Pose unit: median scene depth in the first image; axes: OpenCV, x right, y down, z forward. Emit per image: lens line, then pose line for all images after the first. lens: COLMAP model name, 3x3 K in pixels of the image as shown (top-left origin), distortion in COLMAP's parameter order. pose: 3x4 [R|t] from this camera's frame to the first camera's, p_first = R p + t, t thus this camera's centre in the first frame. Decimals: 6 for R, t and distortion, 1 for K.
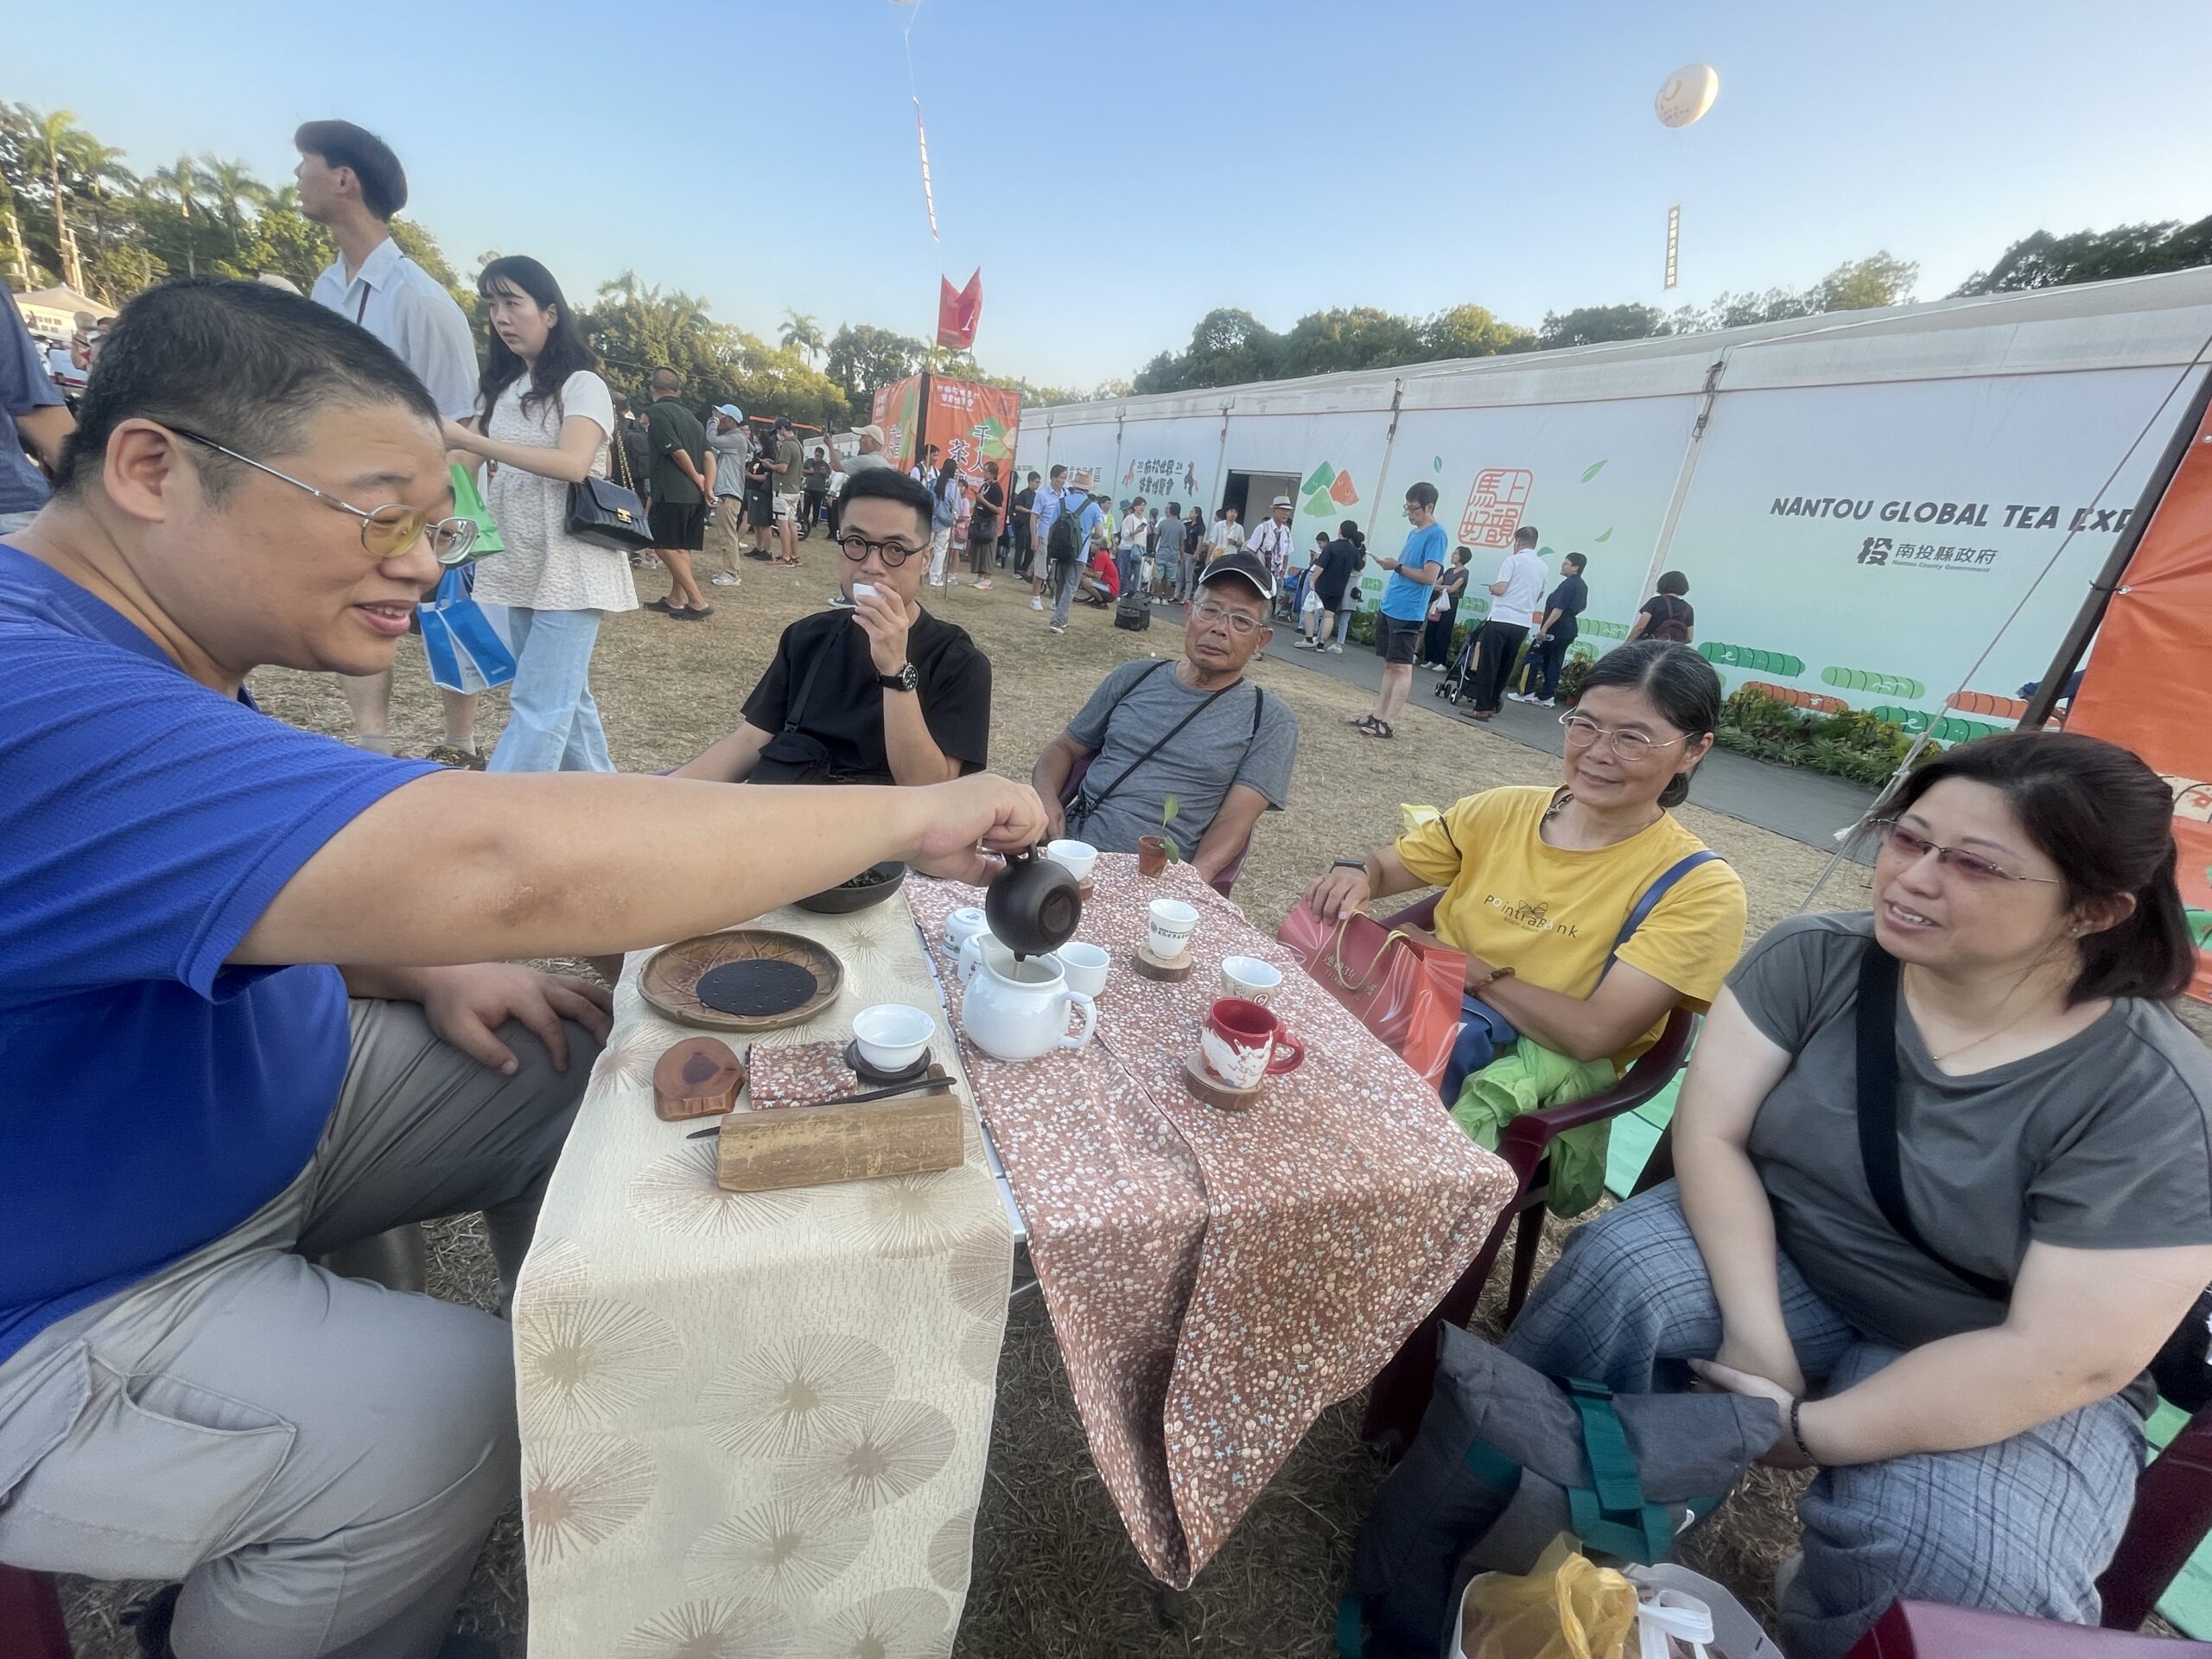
lens RADIAL K [[859.0, 0, 1106.0], [0, 859.0, 829.5], [0, 0, 1]] dist [-0.001259, -0.000137]
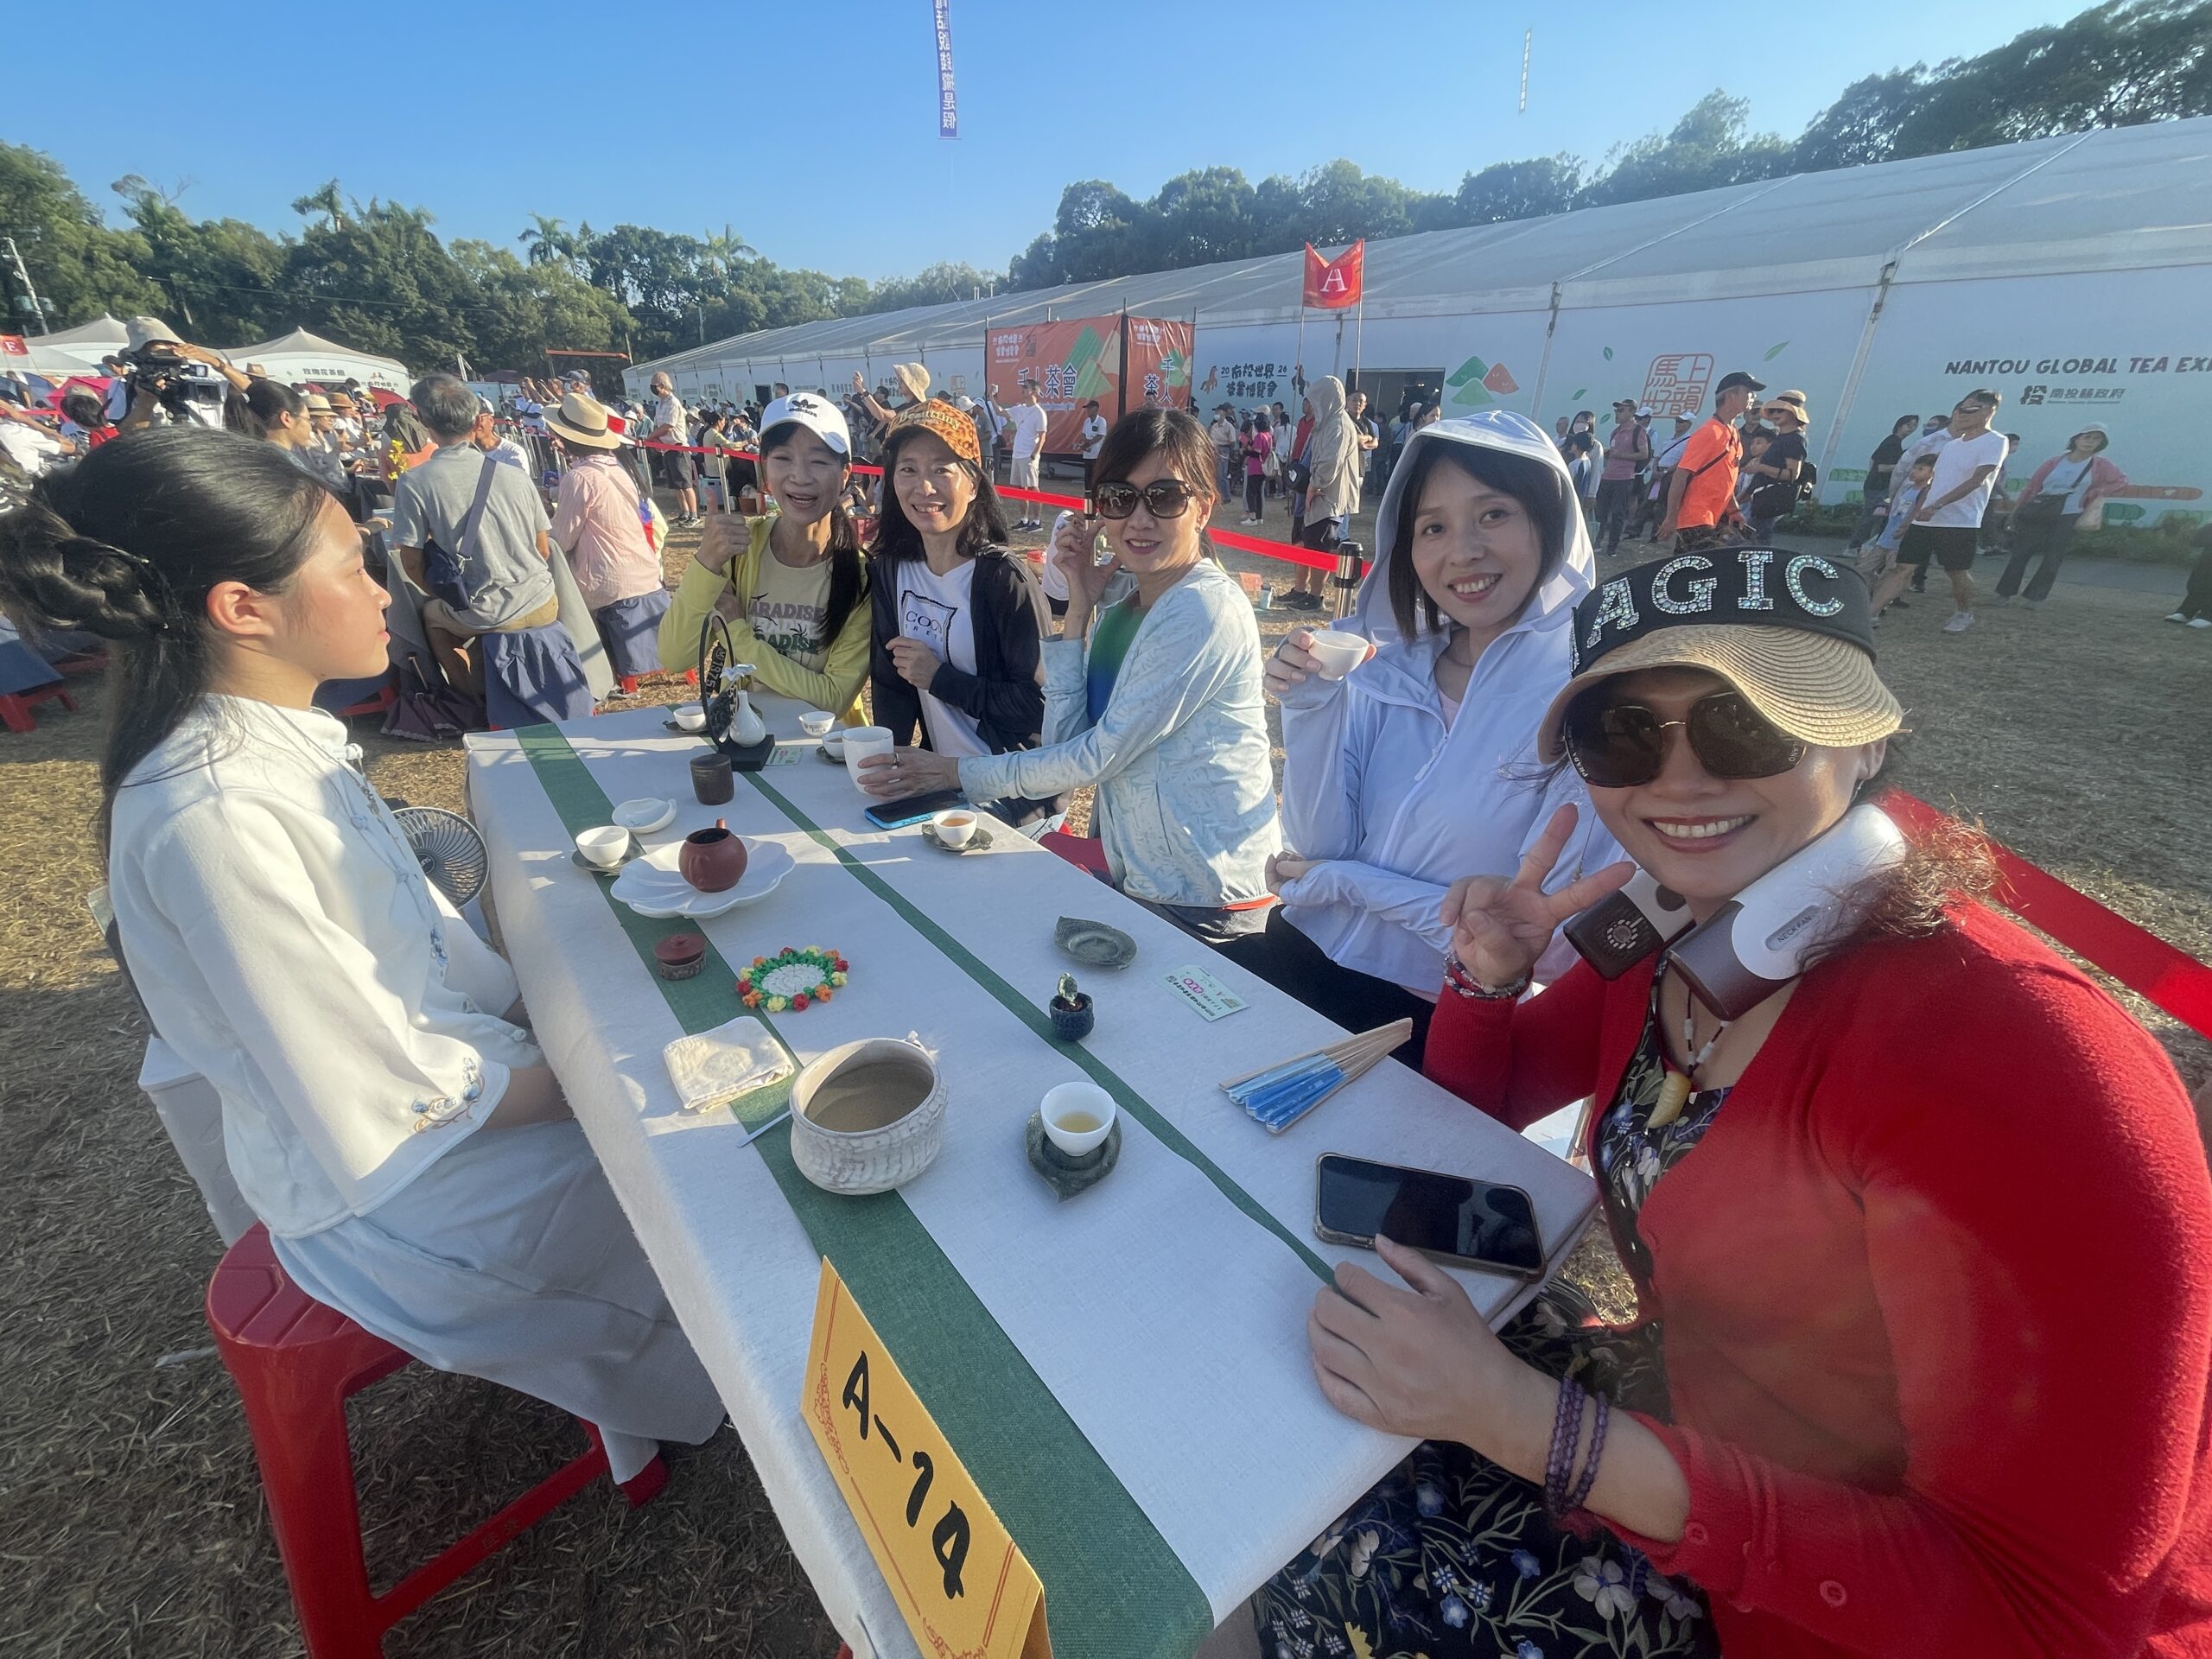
lens RADIAL K [[856.9, 0, 1106.0], [0, 856.9, 829.5], [0, 0, 1]] dist [0.009631, -0.005480]
pose [[0.964555, -0.208260, 0.162053, -0.892552], [0.187896, 0.973230, 0.132359, -0.076486], [-0.185280, -0.097219, 0.977865, -0.197876]]
